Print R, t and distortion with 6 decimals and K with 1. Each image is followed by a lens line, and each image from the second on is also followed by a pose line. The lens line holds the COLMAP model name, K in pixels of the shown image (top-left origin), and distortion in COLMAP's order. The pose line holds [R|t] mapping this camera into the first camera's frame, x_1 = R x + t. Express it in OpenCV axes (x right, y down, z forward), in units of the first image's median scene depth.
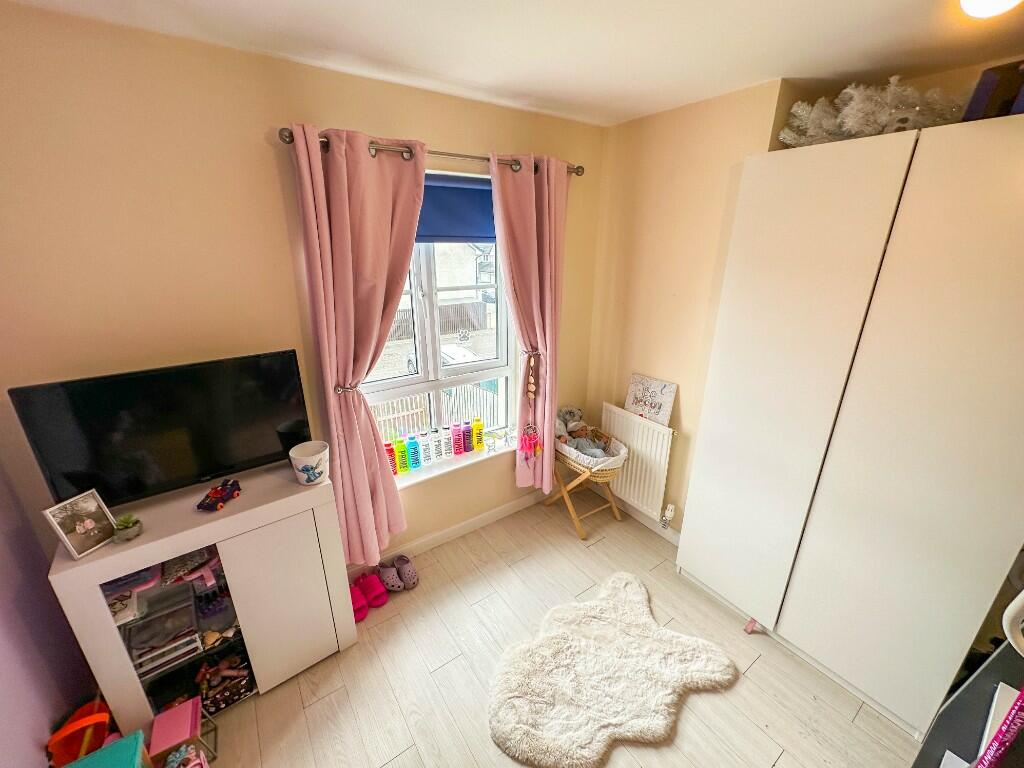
lens RADIAL K [[410.2, 0, 512.8], [0, 410.2, 383.9], [0, 0, 1]] dist [0.000267, 0.000057]
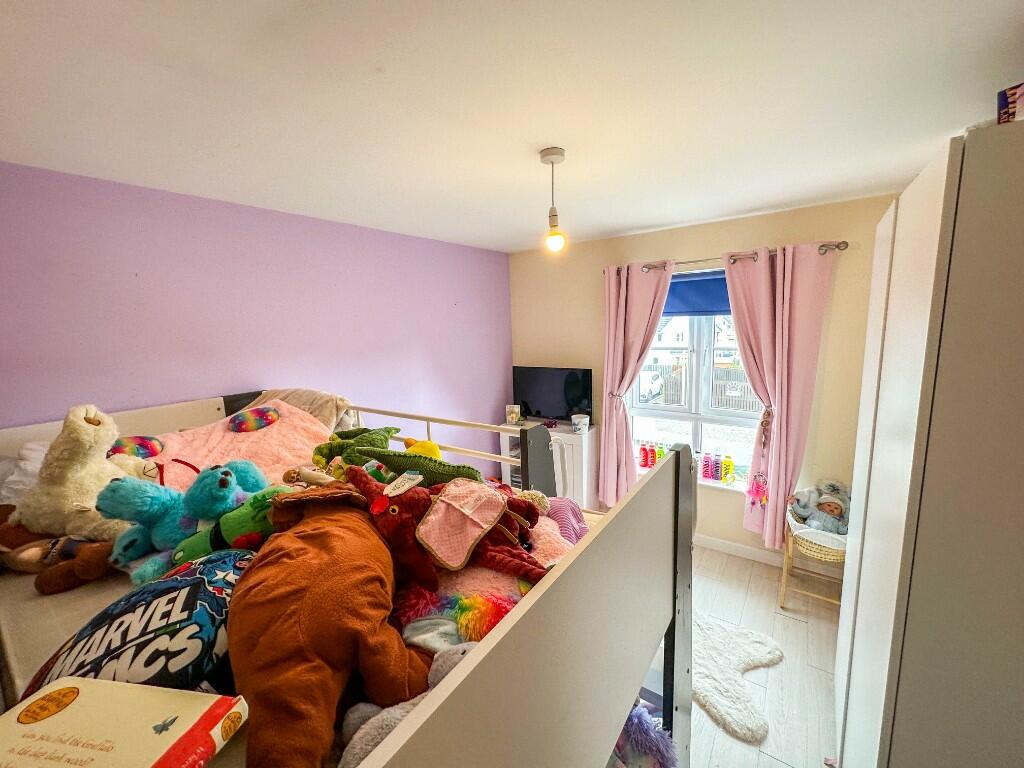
lens RADIAL K [[410.2, 0, 516.7], [0, 410.2, 383.9], [0, 0, 1]] dist [0.000267, 0.000057]
pose [[0.341074, 0.132087, -0.930710, 1.123125], [-0.277609, 0.960074, 0.034519, 0.019832], [0.898110, 0.246600, 0.364125, -0.050267]]
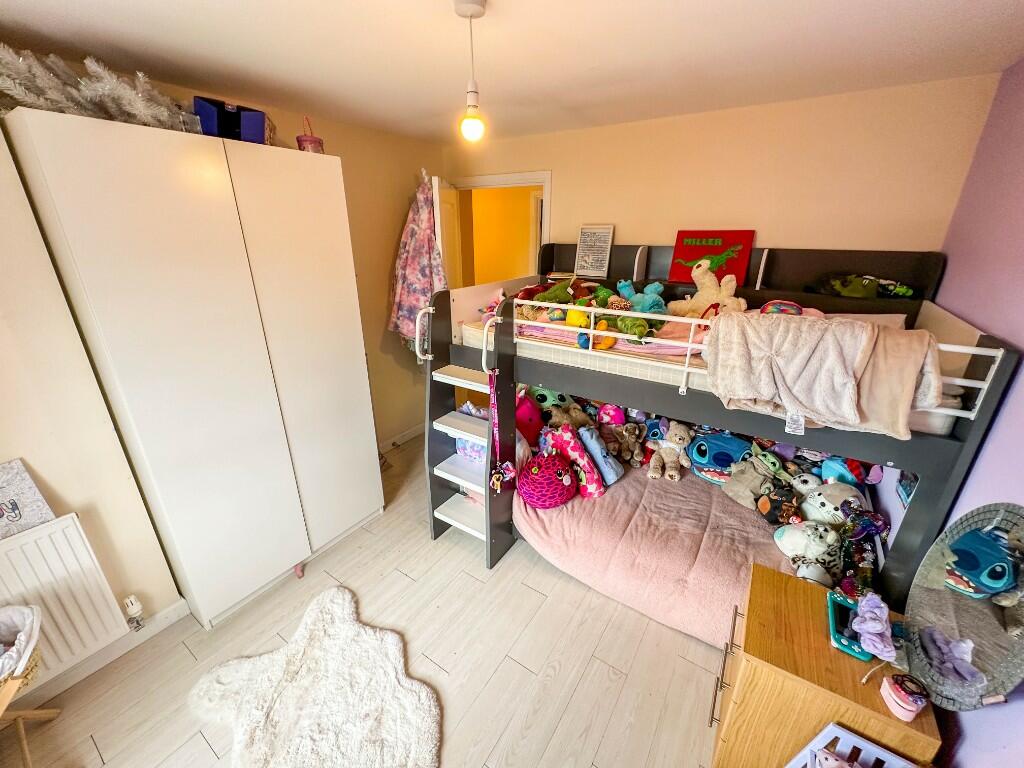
lens RADIAL K [[410.2, 0, 515.3], [0, 410.2, 380.7], [0, 0, 1]] dist [0.000267, 0.000057]
pose [[-0.358491, -0.336445, 0.870798, -0.478617], [0.304277, 0.839746, 0.449713, -0.190732], [-0.882553, 0.426182, -0.198669, 0.518084]]
